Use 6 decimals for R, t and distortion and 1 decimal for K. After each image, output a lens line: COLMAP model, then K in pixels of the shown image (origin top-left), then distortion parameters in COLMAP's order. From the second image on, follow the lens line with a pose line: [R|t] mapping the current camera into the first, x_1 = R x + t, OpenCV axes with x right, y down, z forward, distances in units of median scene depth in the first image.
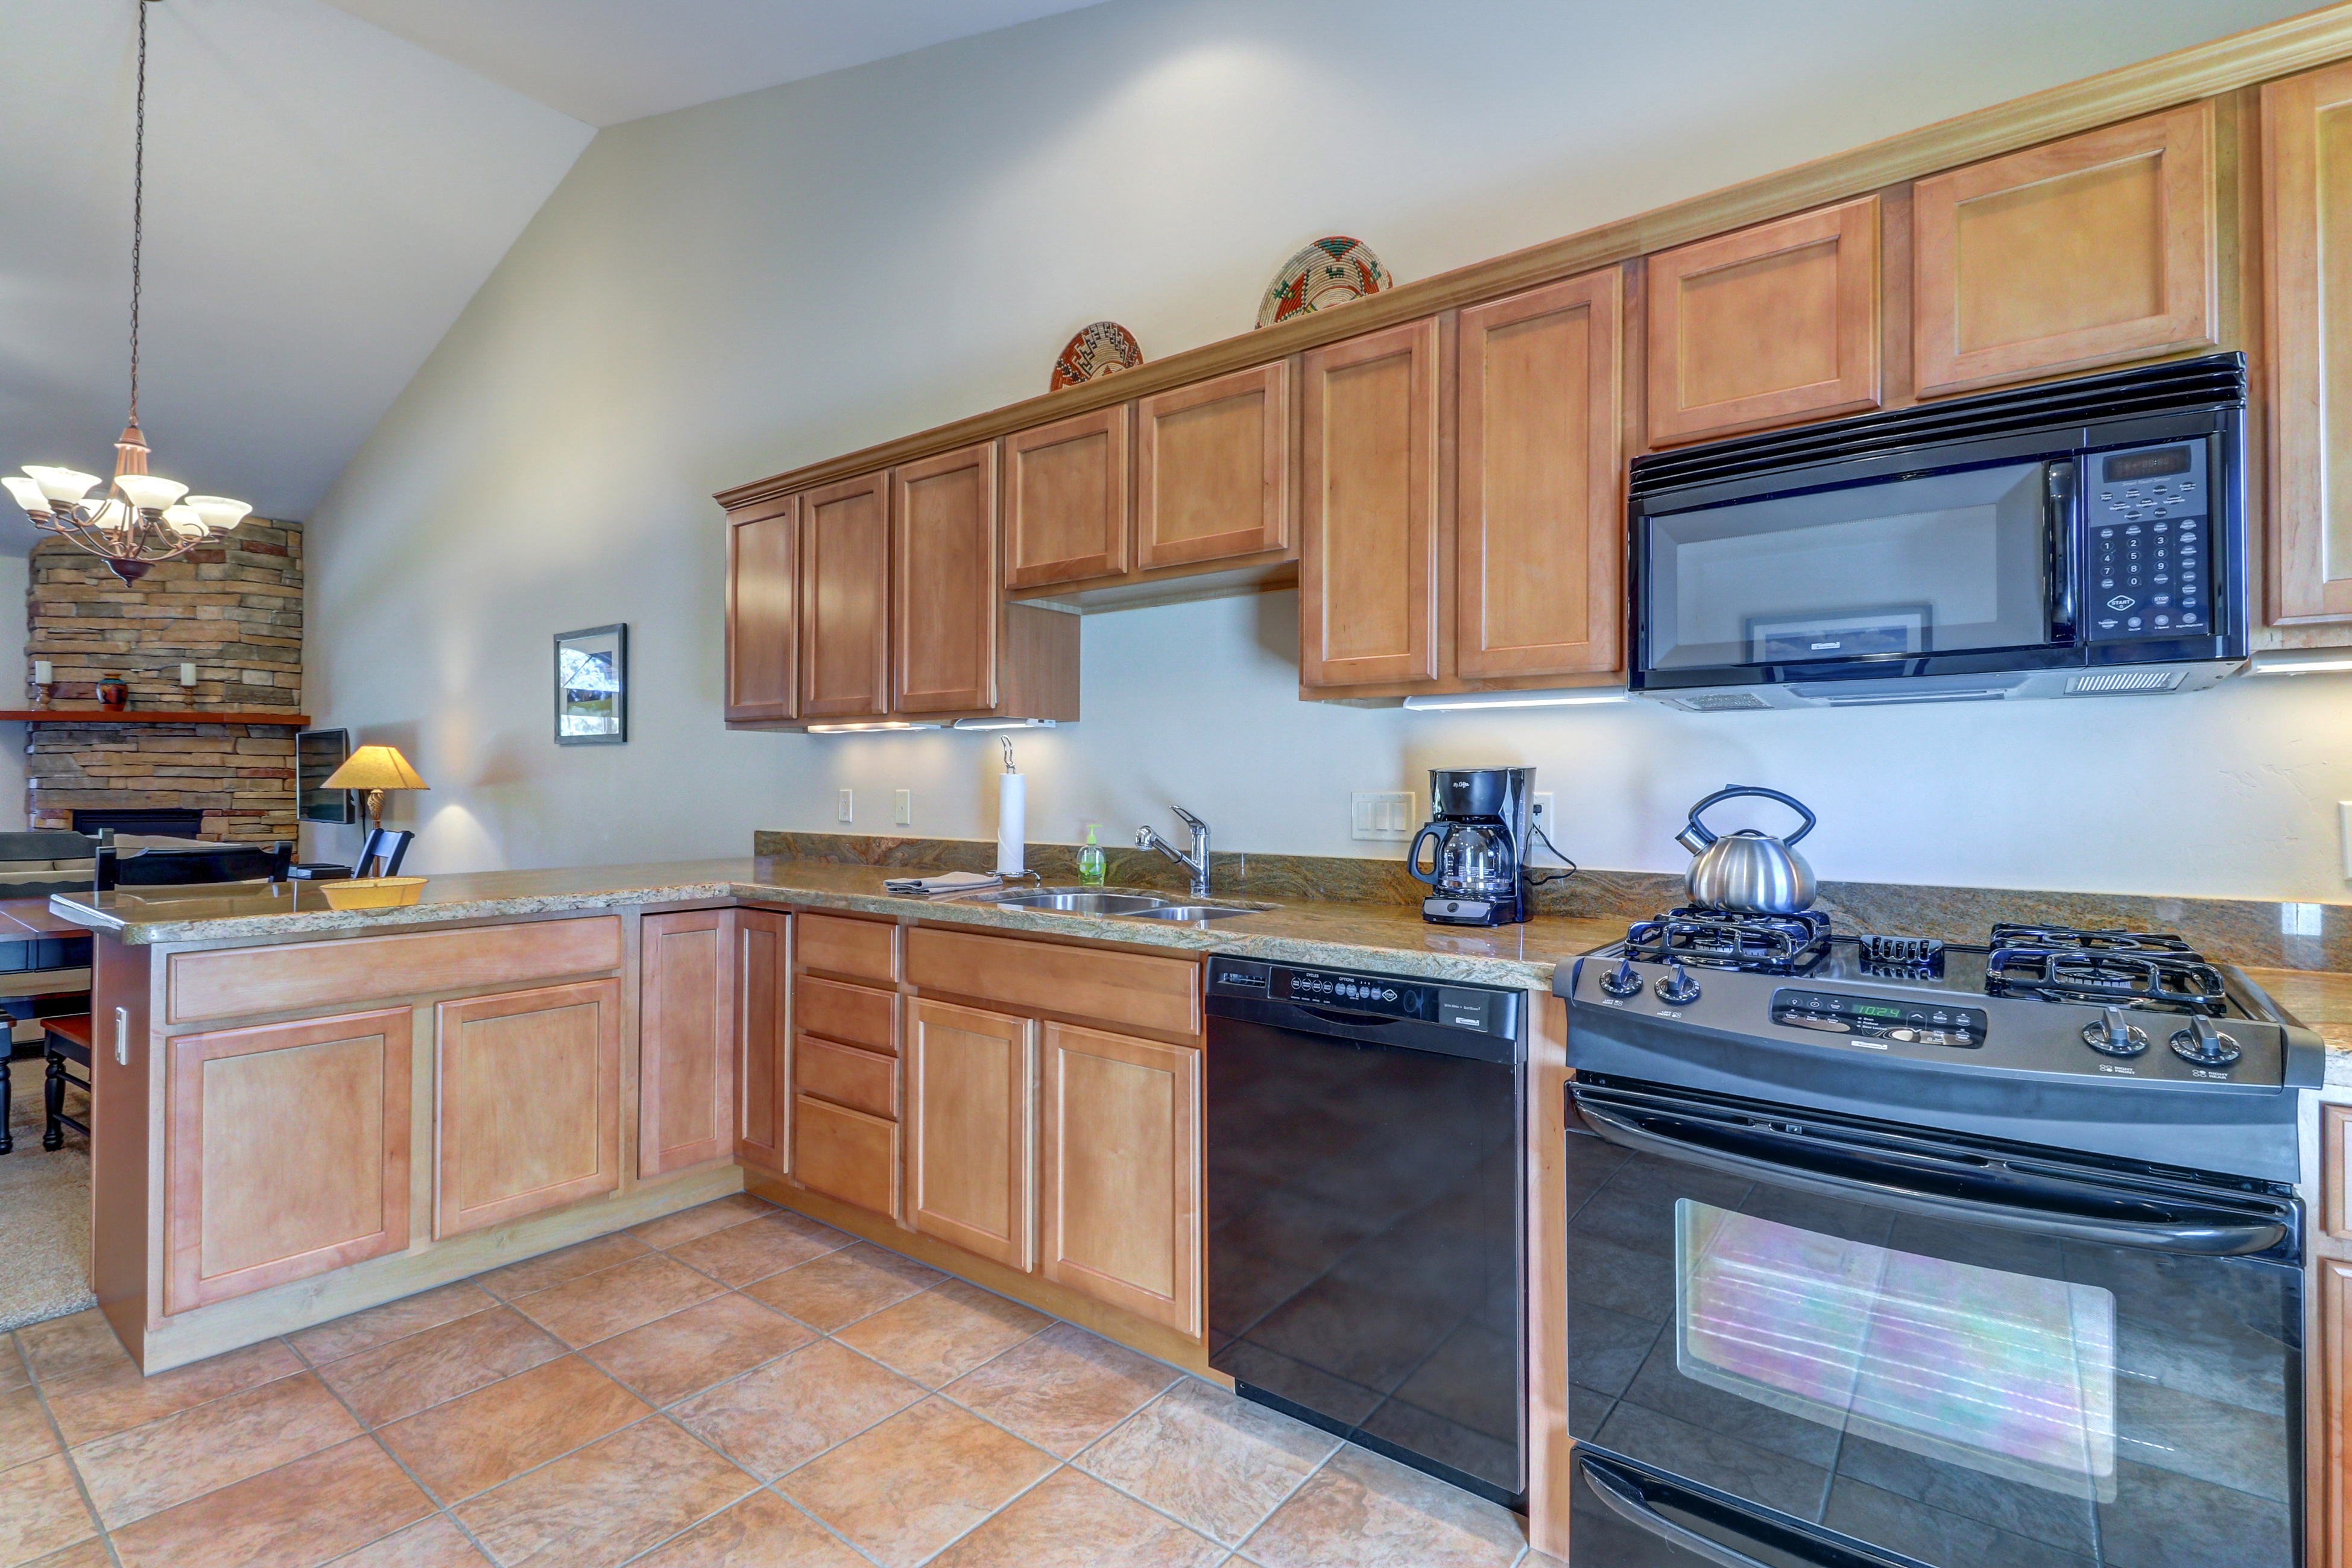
lens RADIAL K [[1103.0, 0, 1172.9], [0, 1103.0, 779.3], [0, 0, 1]] dist [0.019245, -0.010615]
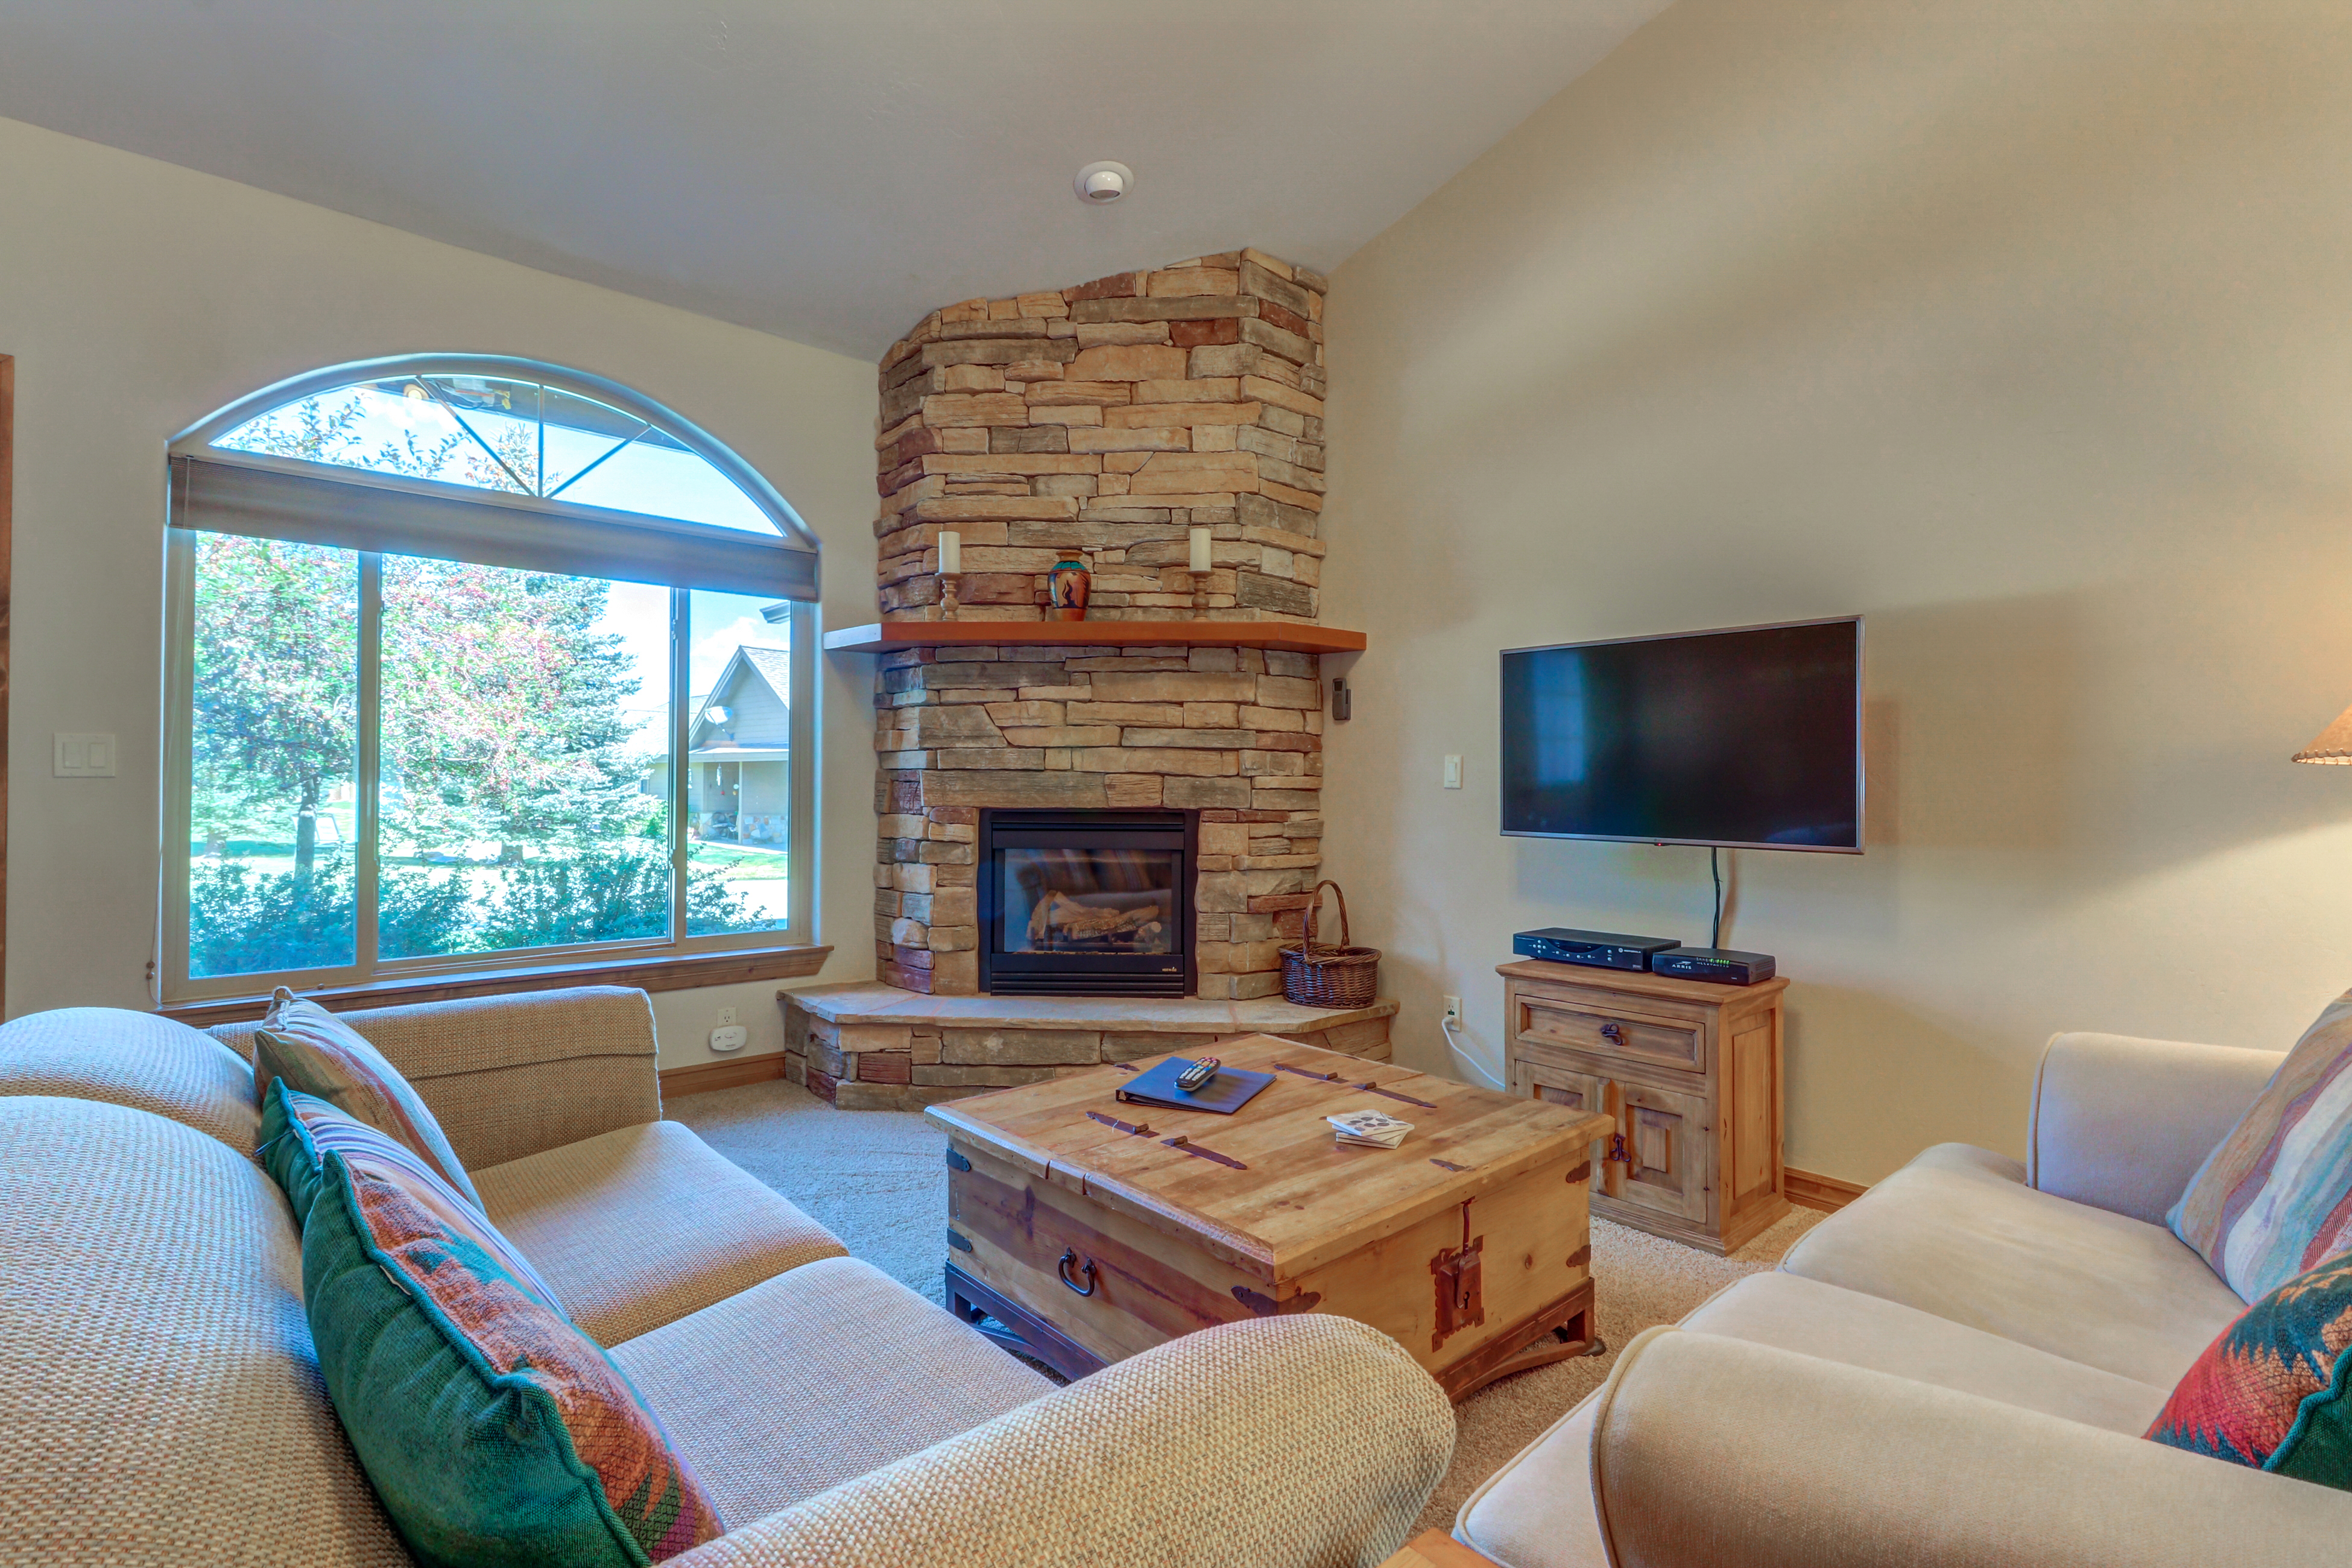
lens RADIAL K [[1103.0, 0, 1181.1], [0, 1103.0, 774.0], [0, 0, 1]] dist [0.019245, -0.010615]
pose [[0.984042, 0.002321, -0.177922, -0.792758], [-0.002021, 0.999996, 0.001864, 0.009476], [0.177926, -0.001475, 0.984043, 0.482290]]
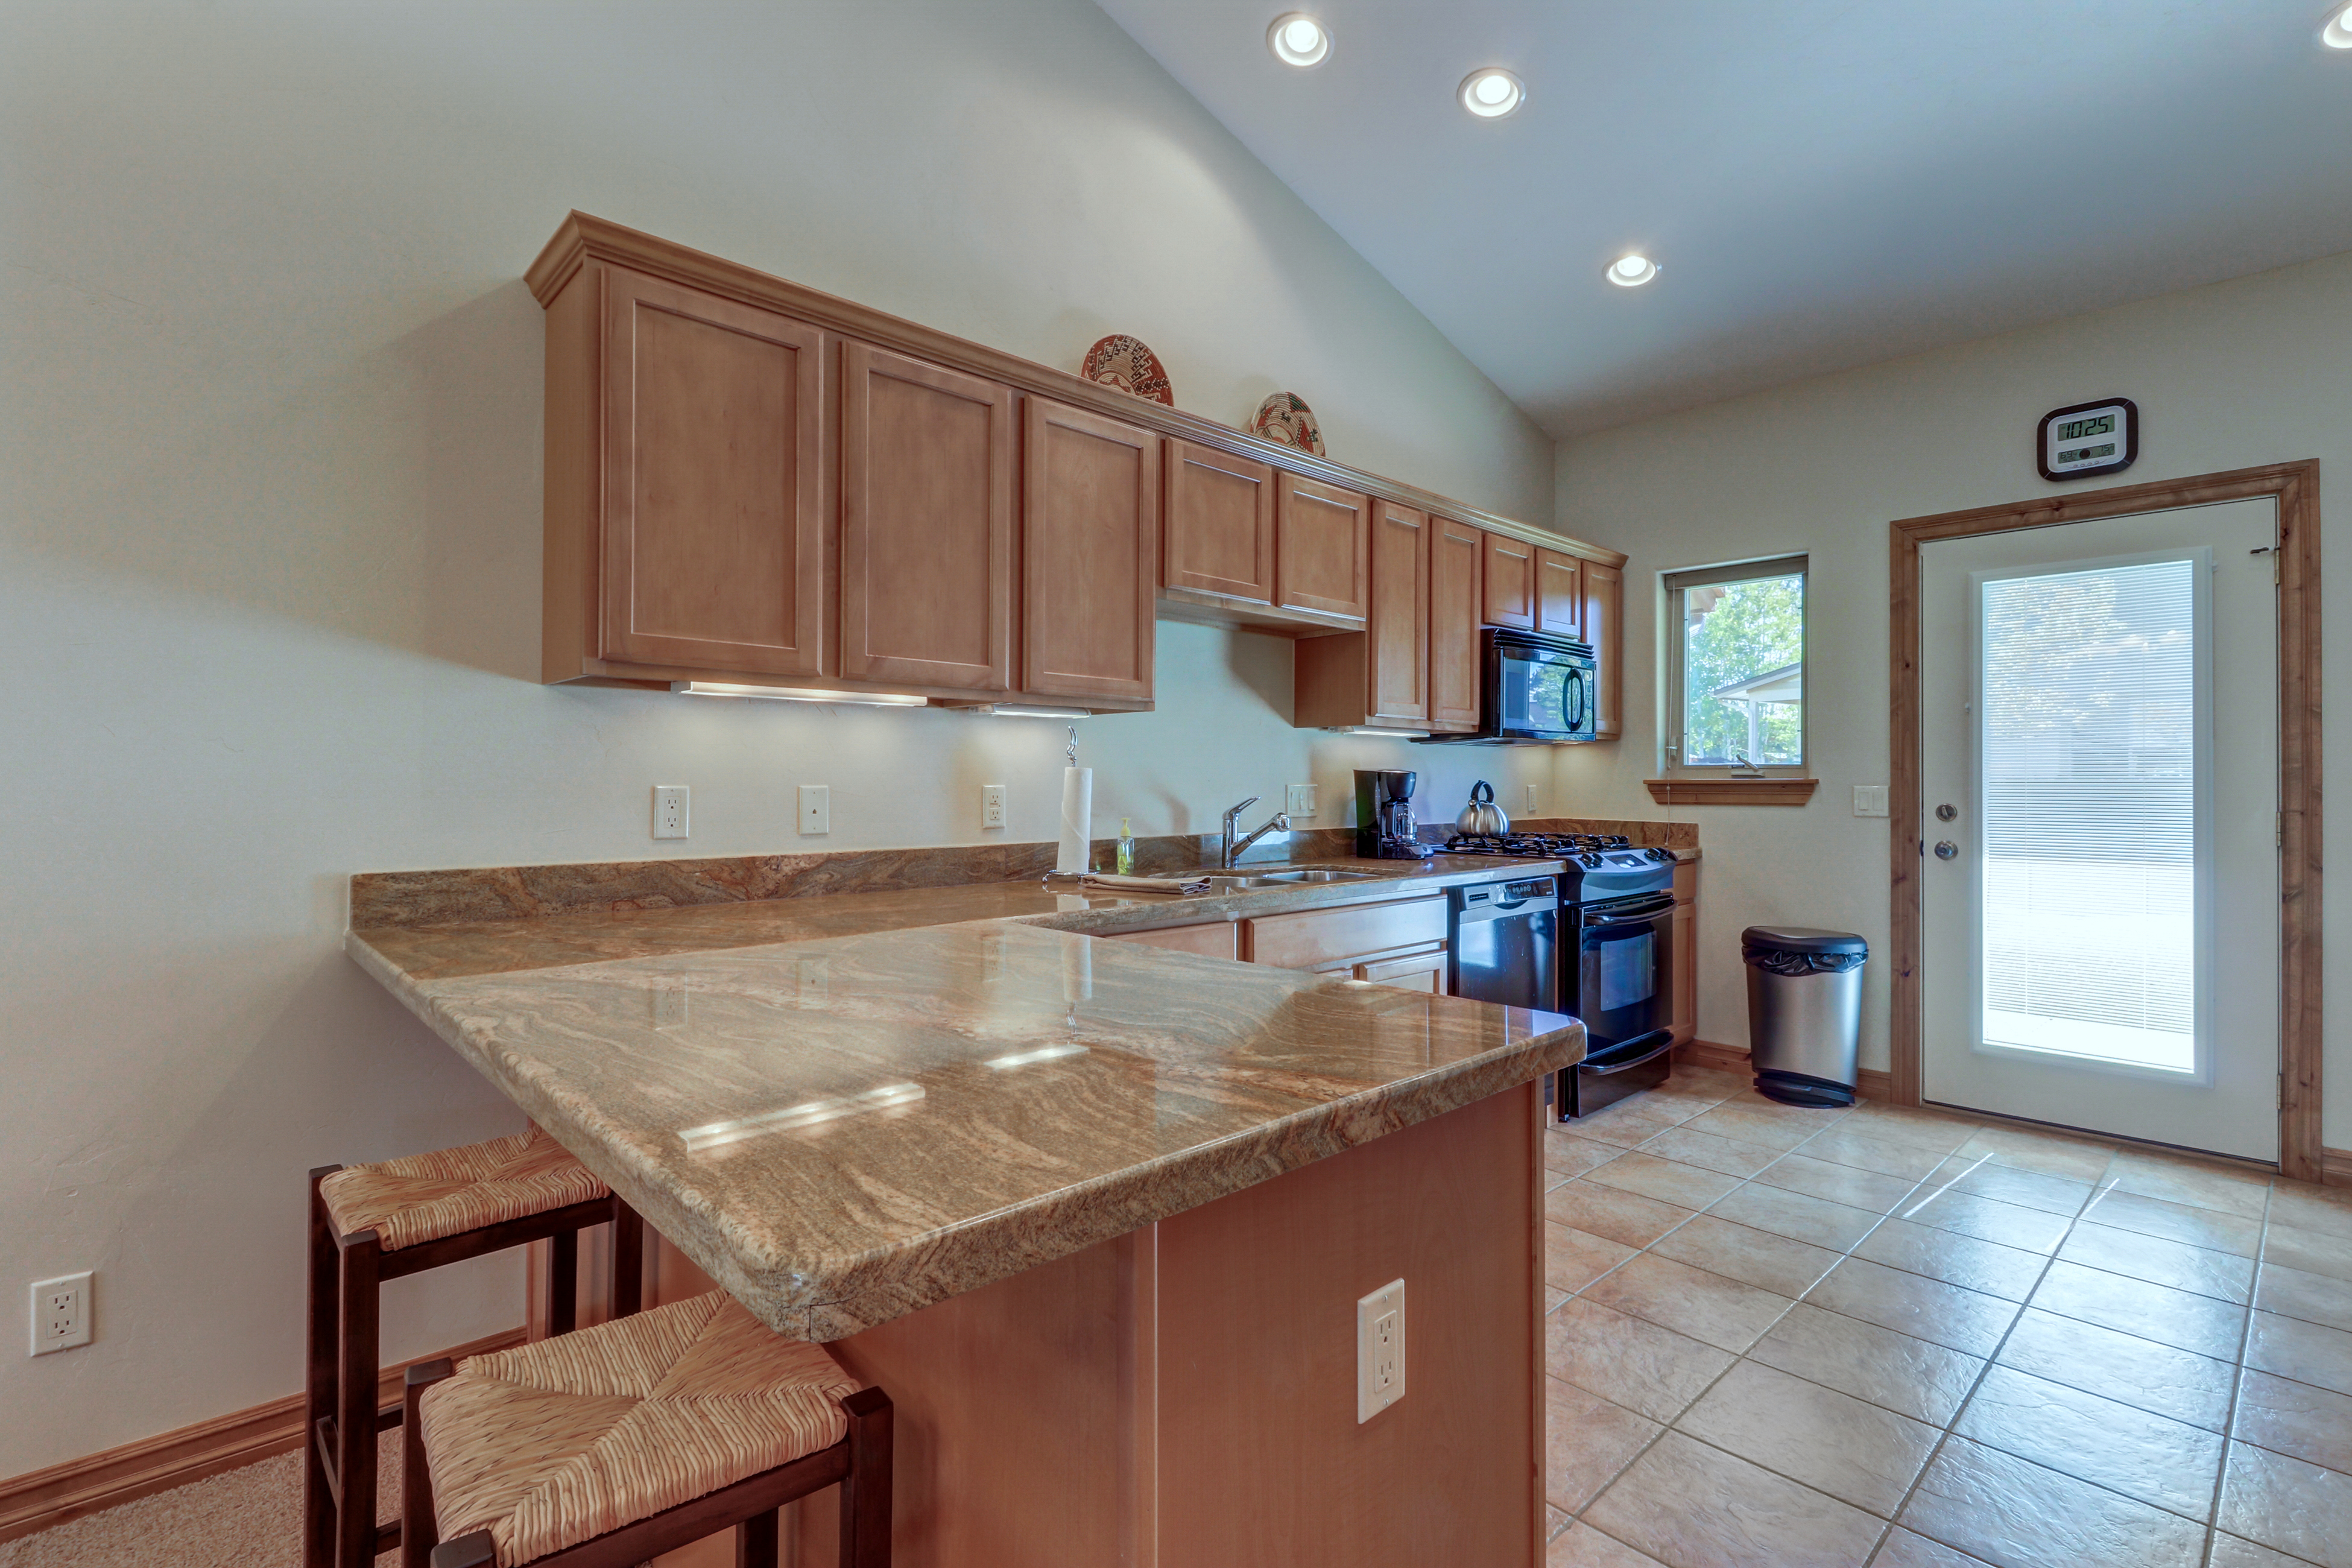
lens RADIAL K [[1103.0, 0, 1175.0], [0, 1103.0, 770.8], [0, 0, 1]] dist [0.019245, -0.010615]
pose [[0.141567, 0.005520, 0.989913, -0.438424], [-0.009191, 0.999949, -0.004261, 0.000253], [-0.989886, -0.008495, 0.141611, 0.323625]]
